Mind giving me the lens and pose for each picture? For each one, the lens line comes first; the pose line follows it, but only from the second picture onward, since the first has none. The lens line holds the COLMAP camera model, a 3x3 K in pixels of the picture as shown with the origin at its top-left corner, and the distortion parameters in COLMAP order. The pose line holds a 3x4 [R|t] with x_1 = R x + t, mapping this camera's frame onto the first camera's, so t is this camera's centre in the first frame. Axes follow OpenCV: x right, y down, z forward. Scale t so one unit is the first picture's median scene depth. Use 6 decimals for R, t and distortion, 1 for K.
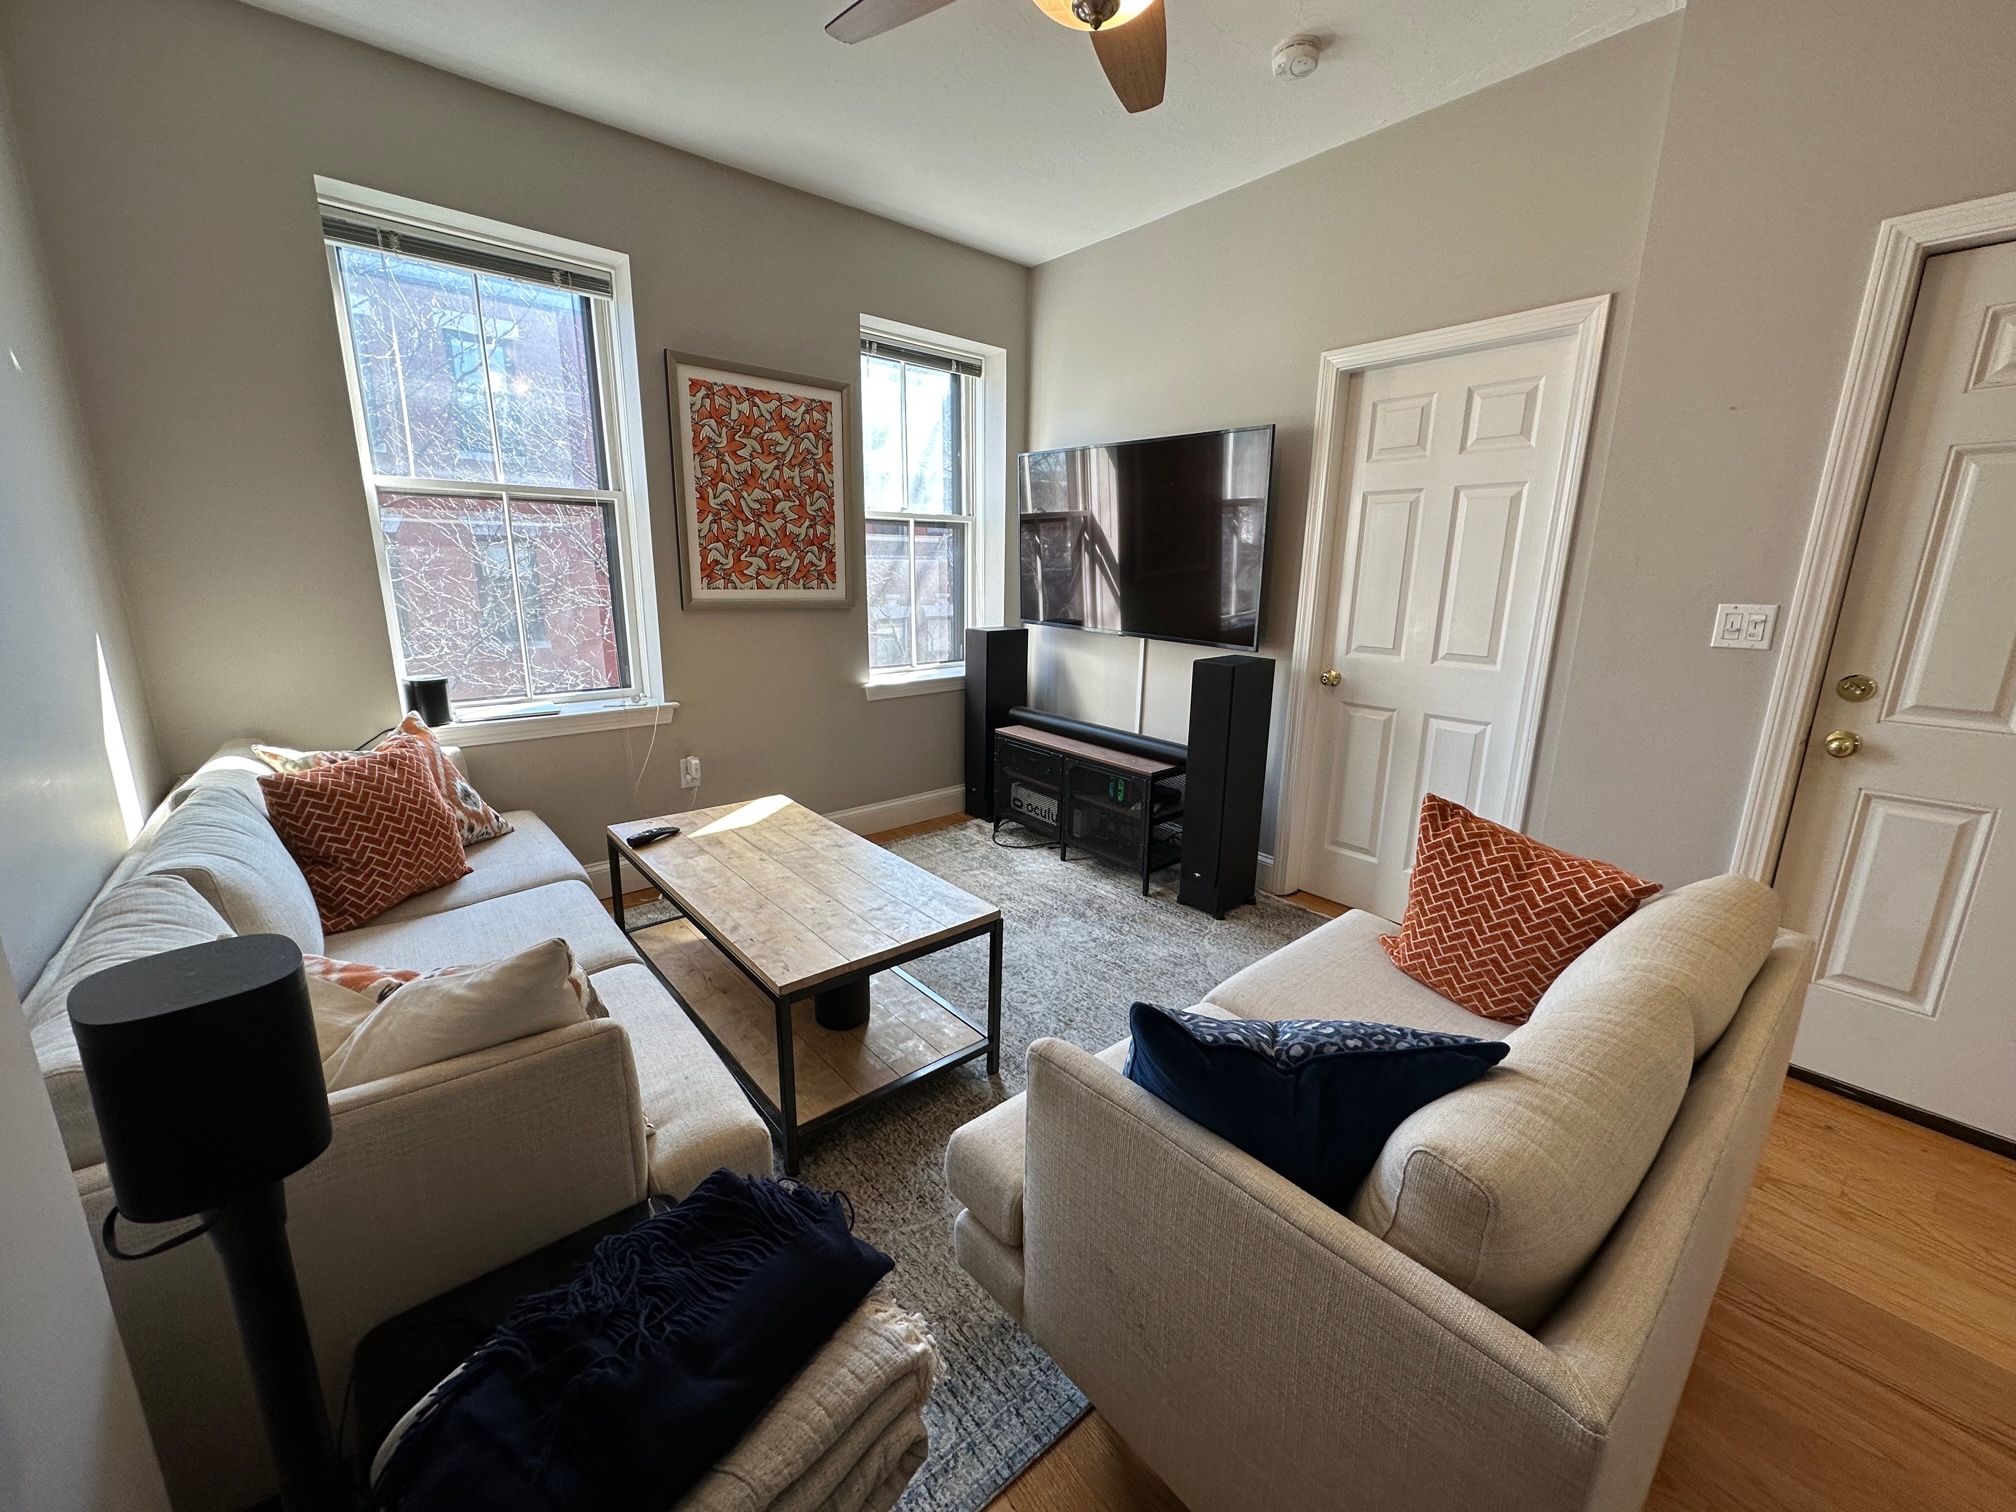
lens RADIAL K [[802.3, 0, 1007.7], [0, 802.3, 750.9], [0, 0, 1]] dist [-0.001516, -0.000292]
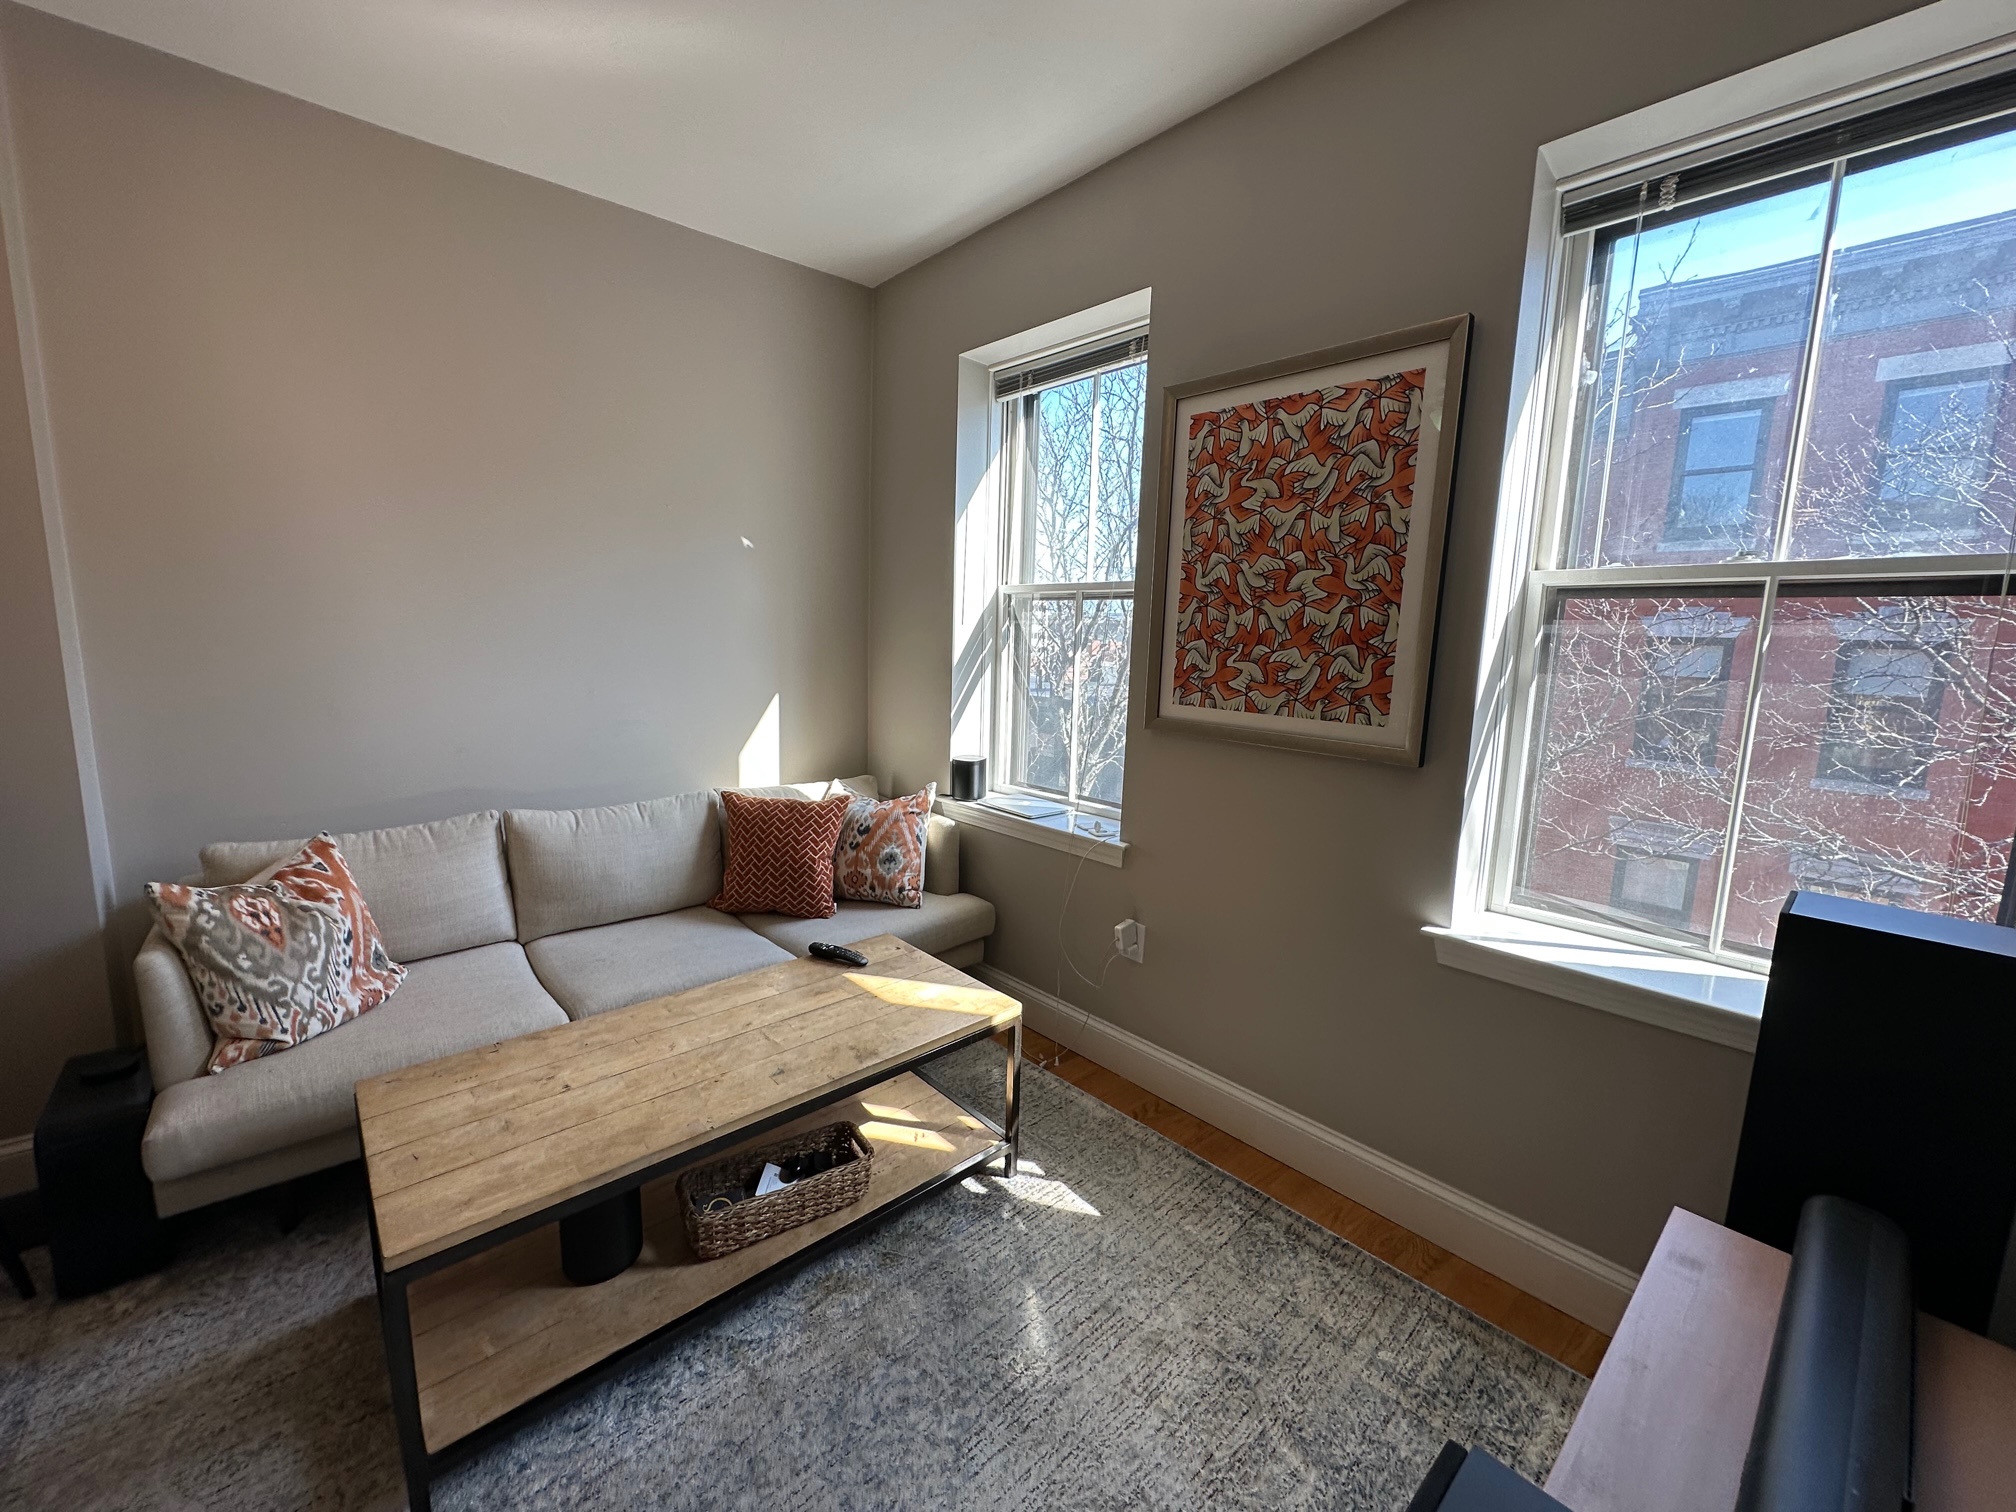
lens RADIAL K [[802.3, 0, 1007.7], [0, 802.3, 750.9], [0, 0, 1]] dist [-0.001516, -0.000292]
pose [[0.020846, 0.130014, -0.991293, 0.322750], [-0.252986, 0.959926, 0.120580, -0.205009], [0.967245, 0.248270, 0.052903, 0.809999]]
